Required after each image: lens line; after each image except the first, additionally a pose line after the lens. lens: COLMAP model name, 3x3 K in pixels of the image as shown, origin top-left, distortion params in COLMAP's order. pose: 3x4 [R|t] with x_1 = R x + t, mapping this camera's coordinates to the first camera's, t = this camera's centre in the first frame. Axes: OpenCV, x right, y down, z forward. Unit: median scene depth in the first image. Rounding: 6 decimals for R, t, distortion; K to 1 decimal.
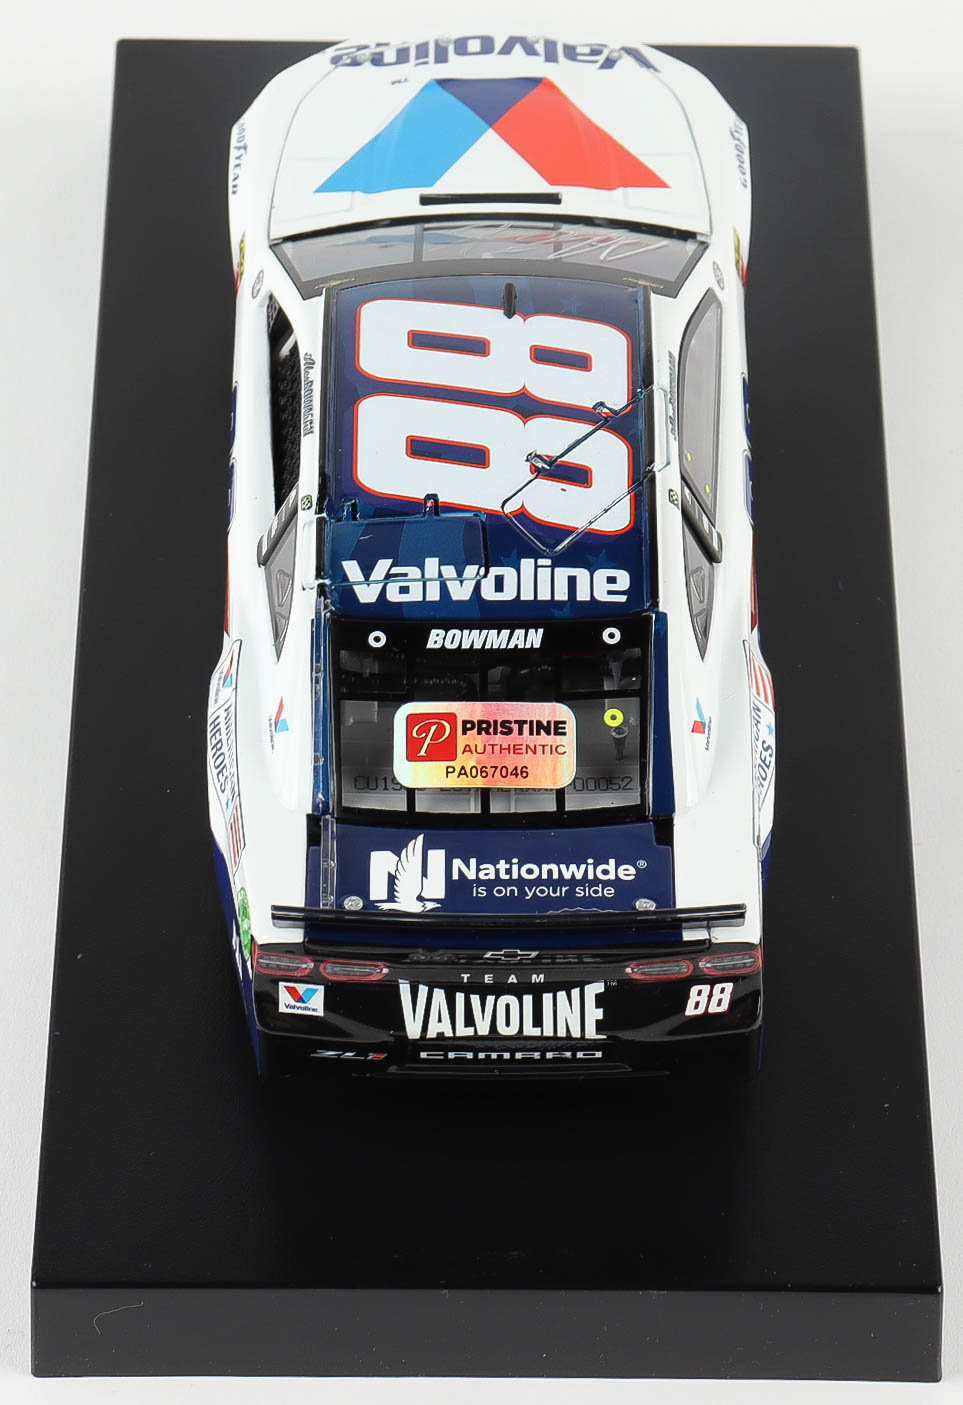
lens RADIAL K [[4175.6, 0, 486.1], [0, 4175.6, 707.1], [0, 0, 1]] dist [0.272730, 0.000000]
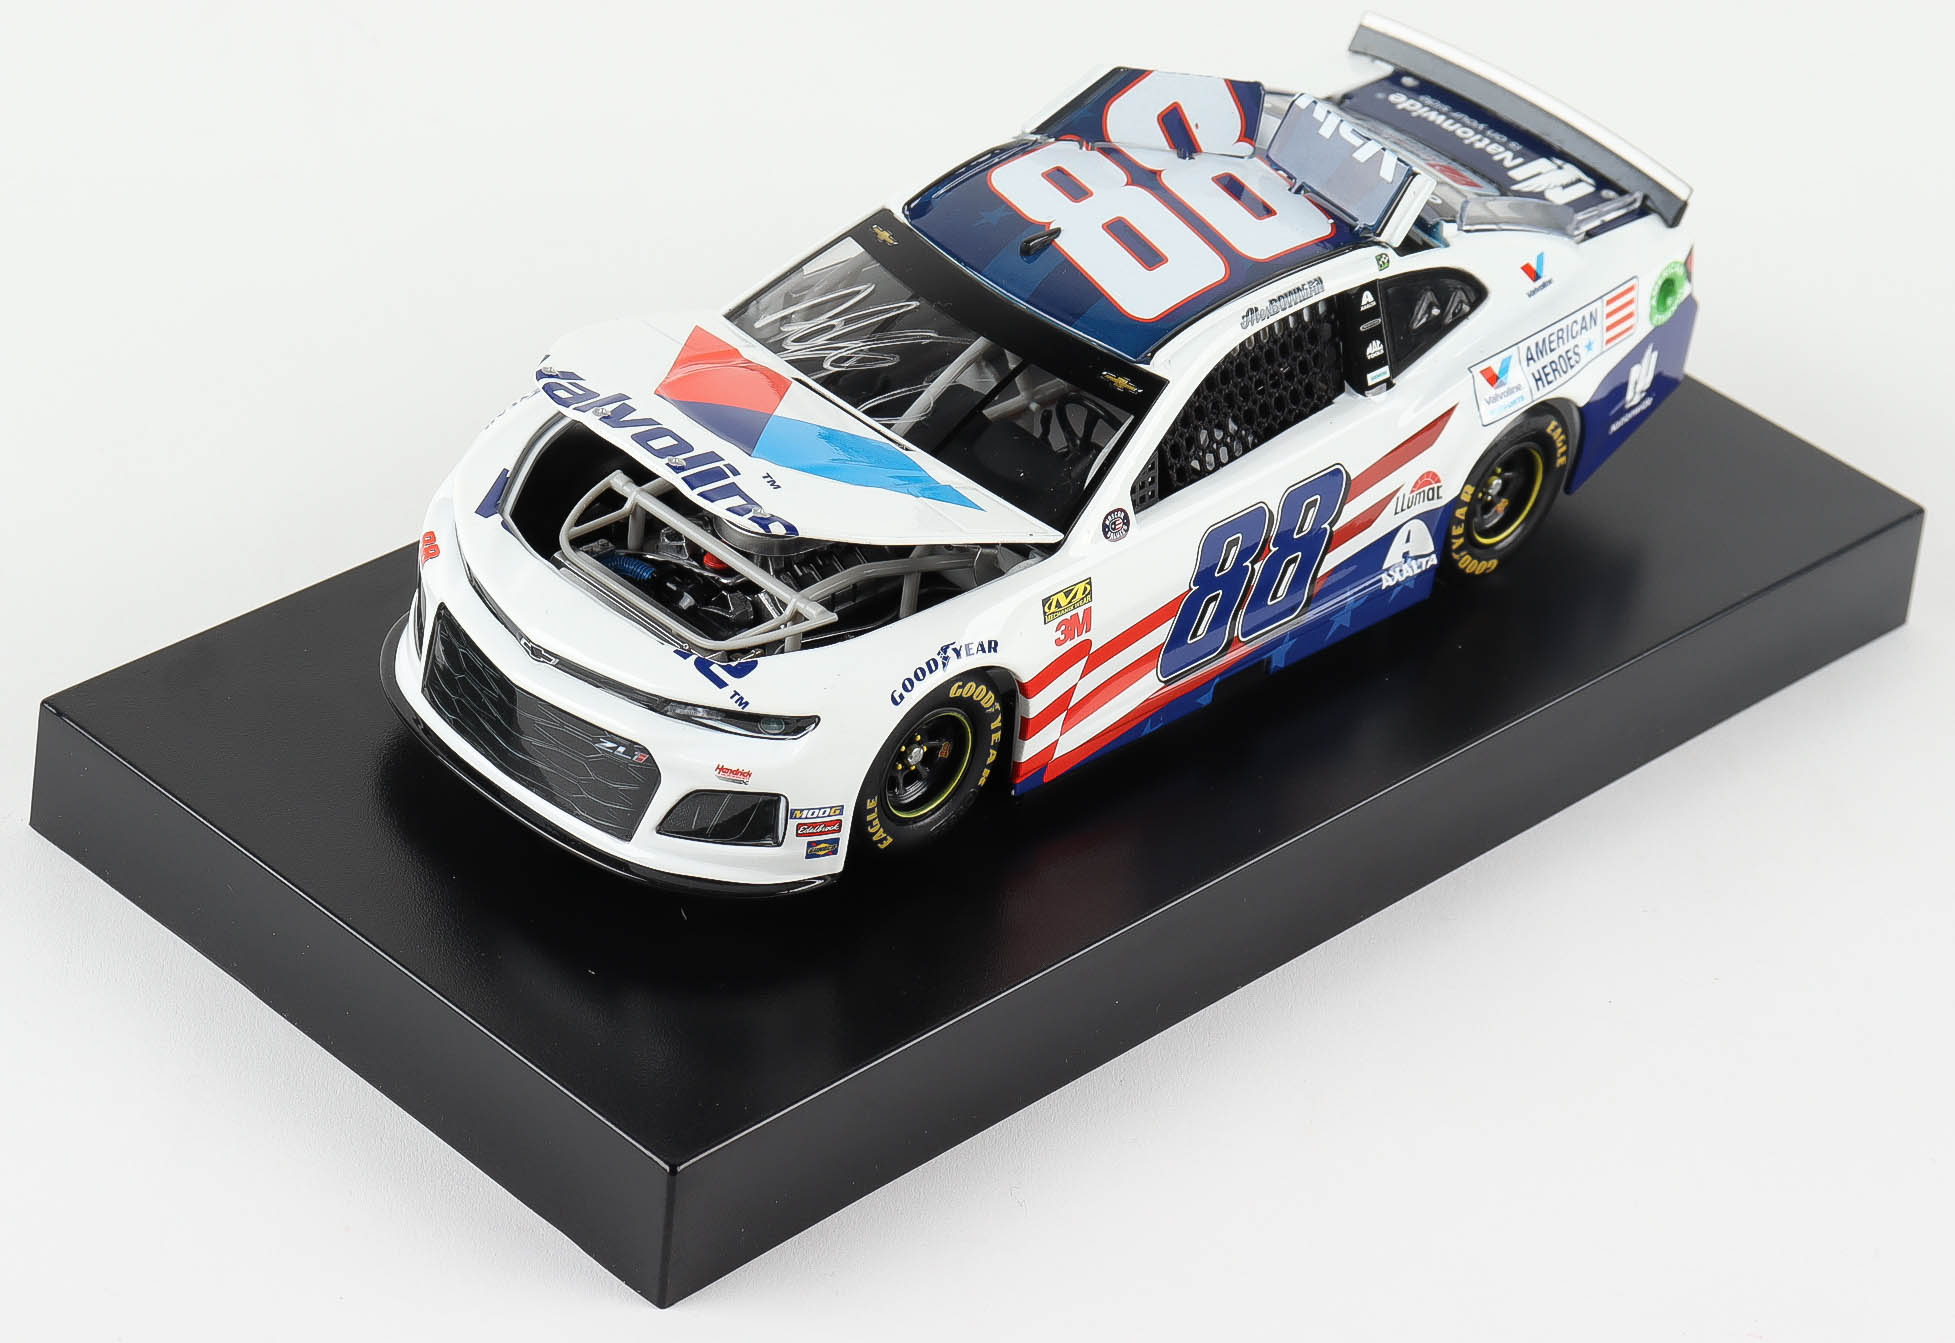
lens RADIAL K [[5810.2, 0, 975.4], [0, 5810.2, 668.4], [0, 0, 1]] dist [0.272730, 0.000000]
pose [[-0.693602, -0.464041, 0.550983, -0.796979], [0.494547, 0.249396, 0.832601, -1.244542], [-0.523774, 0.849981, 0.056509, 1.095202]]
